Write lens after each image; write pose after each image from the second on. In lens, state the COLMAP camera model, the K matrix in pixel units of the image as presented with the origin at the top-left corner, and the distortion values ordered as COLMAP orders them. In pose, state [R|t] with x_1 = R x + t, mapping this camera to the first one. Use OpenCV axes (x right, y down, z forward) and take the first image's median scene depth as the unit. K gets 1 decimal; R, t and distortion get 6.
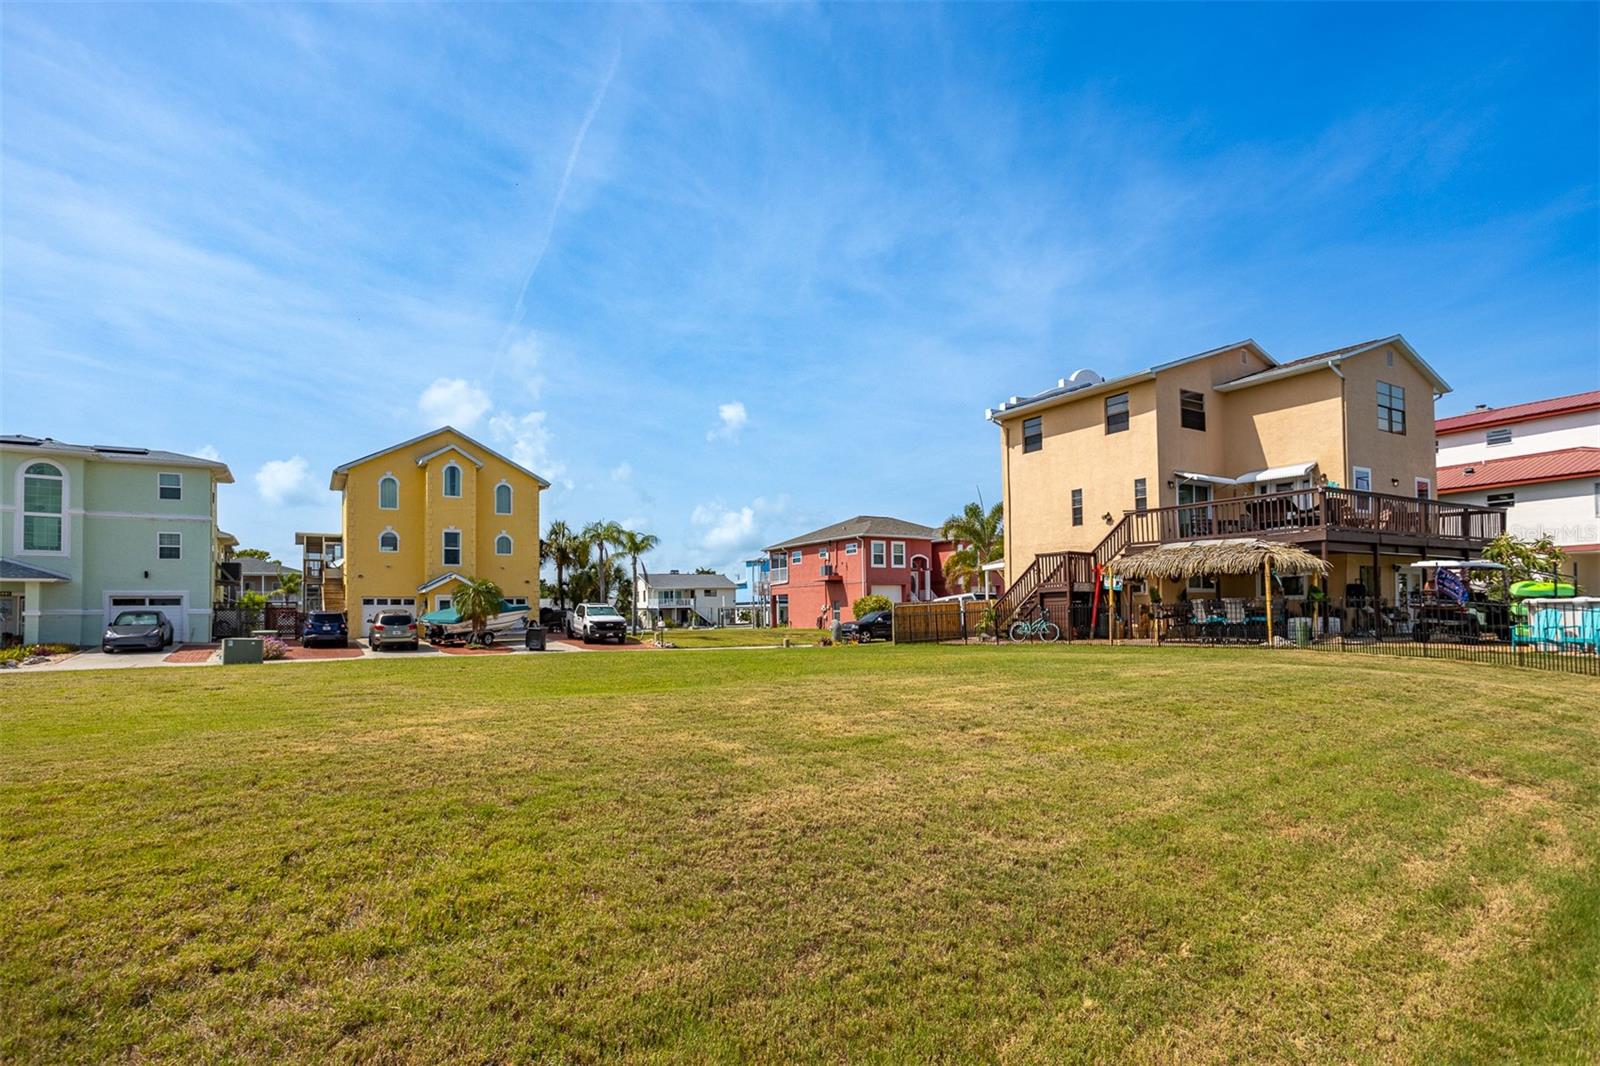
lens RADIAL K [[880.8, 0, 806.8], [0, 880.8, 583.2], [0, 0, 1]] dist [-0.059327, 0.040814]
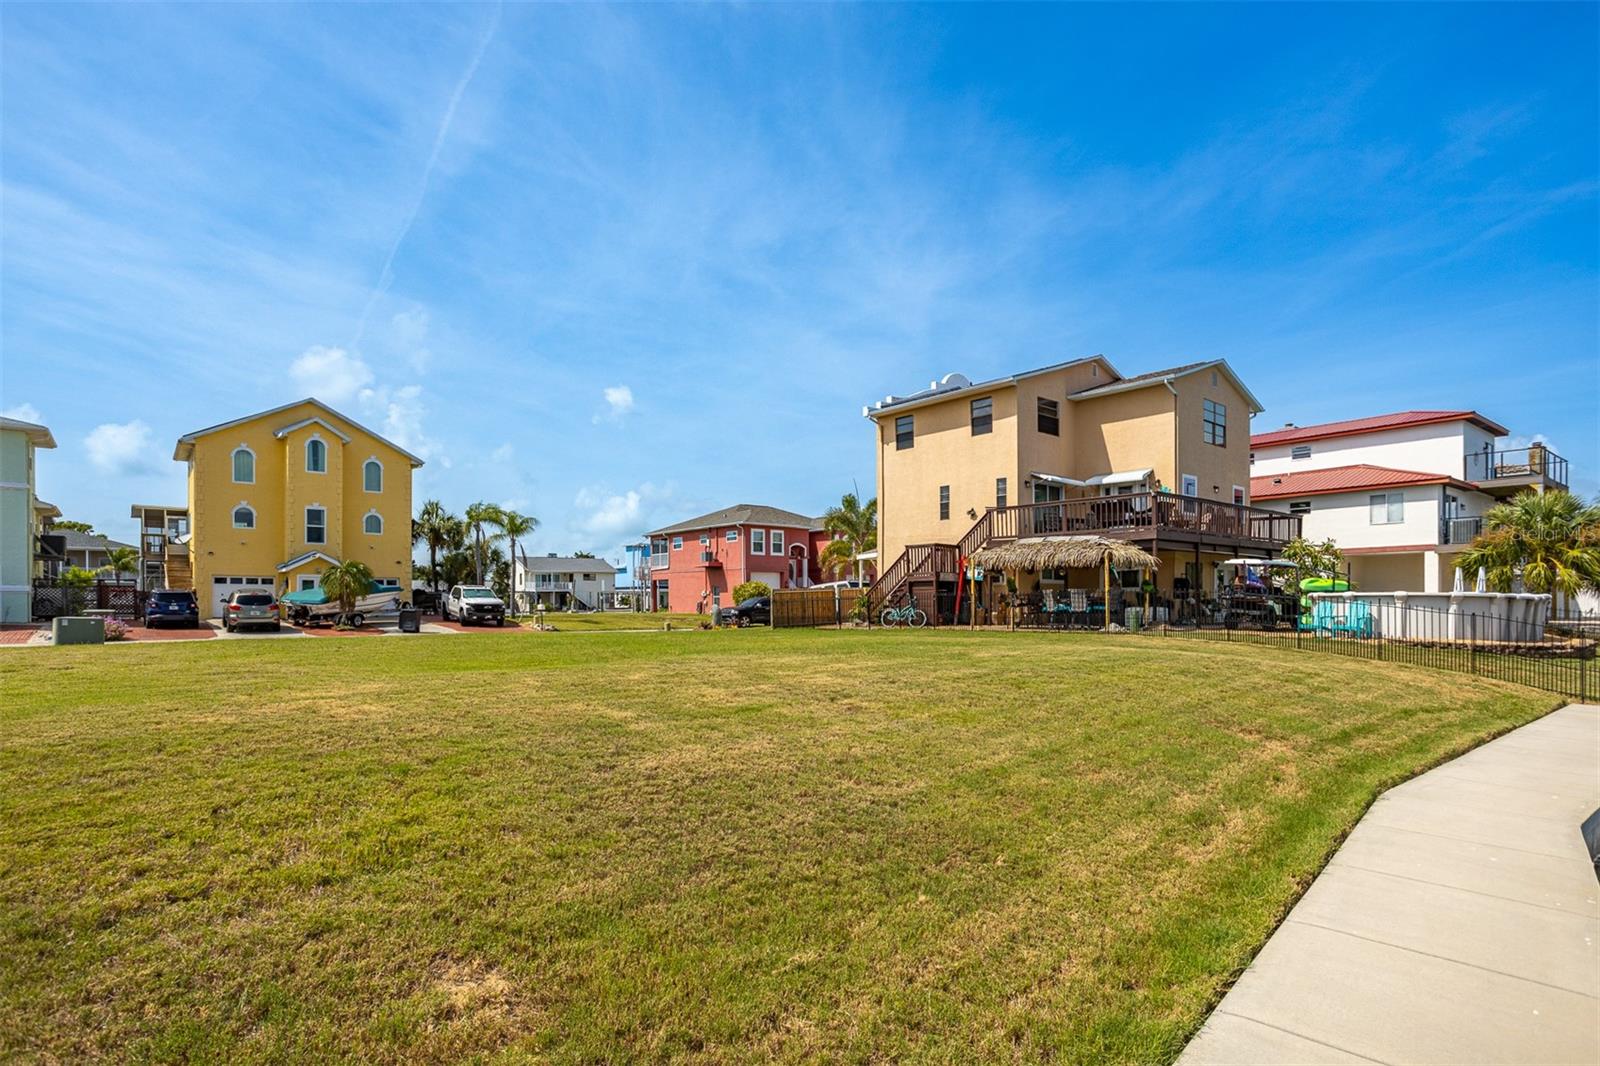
lens RADIAL K [[865.3, 0, 826.9], [0, 865.3, 601.4], [0, 0, 1]] dist [-0.053818, 0.034598]
pose [[0.986863, 0.011919, 0.161119, -0.002741], [-0.017686, 0.999251, 0.034410, 0.000692], [-0.160589, -0.036807, 0.986335, -0.024924]]
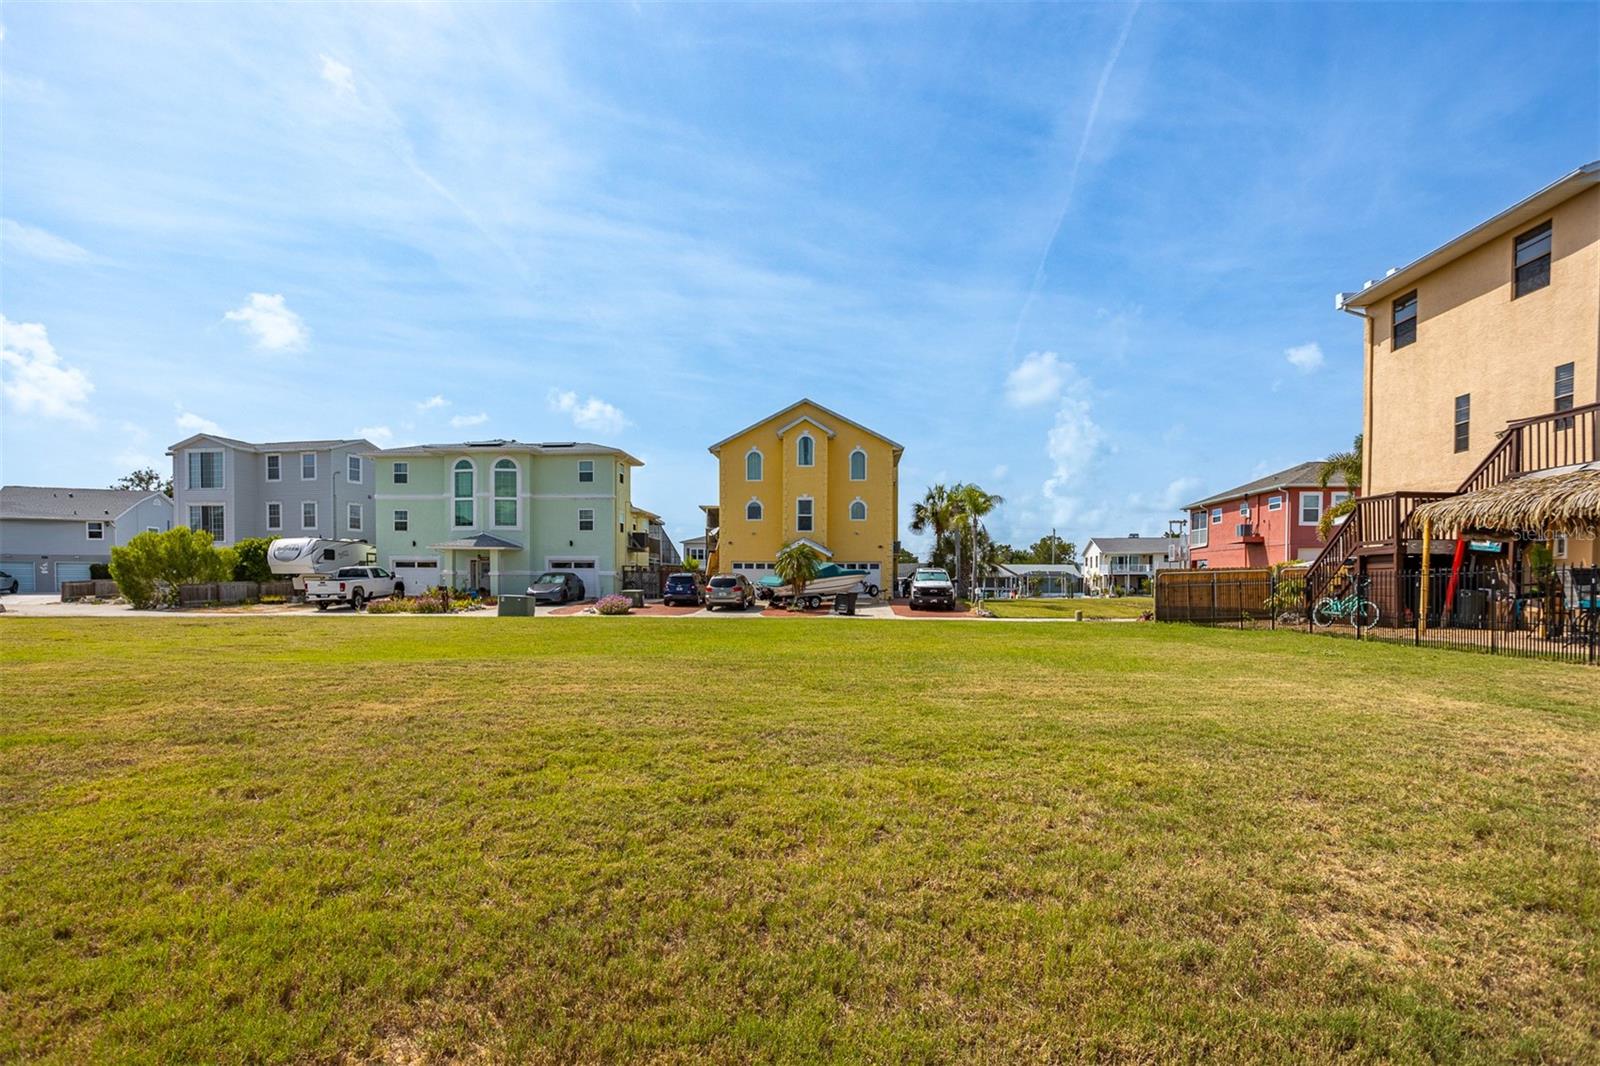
lens RADIAL K [[865.6, 0, 776.0], [0, 865.6, 604.9], [0, 0, 1]] dist [-0.047482, 0.033828]
pose [[0.817850, 0.030005, -0.574649, 0.240062], [0.006871, 0.998059, 0.061893, 0.004206], [0.575390, -0.054568, 0.816057, 0.175234]]
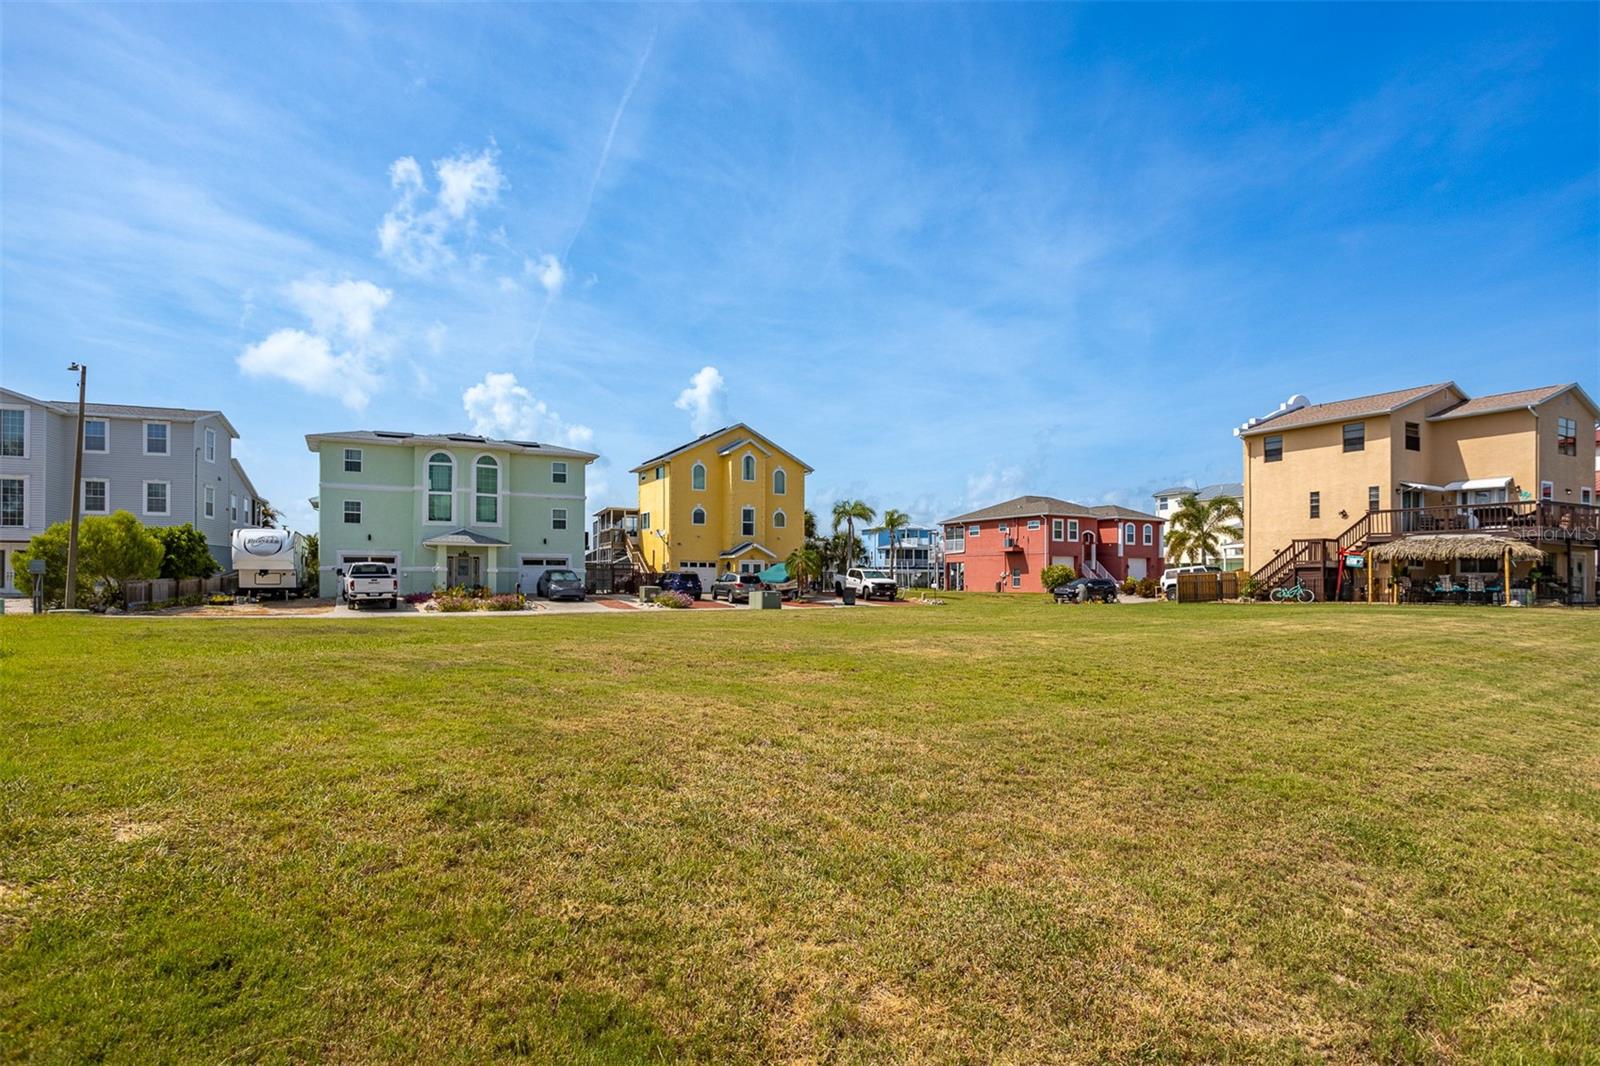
lens RADIAL K [[848.9, 0, 810.0], [0, 848.9, 569.5], [0, 0, 1]] dist [-0.059614, 0.033778]
pose [[0.999269, 0.015597, -0.034911, -0.394189], [-0.014703, 0.999561, 0.025735, -0.007632], [0.035297, -0.025203, 0.999059, -0.297787]]
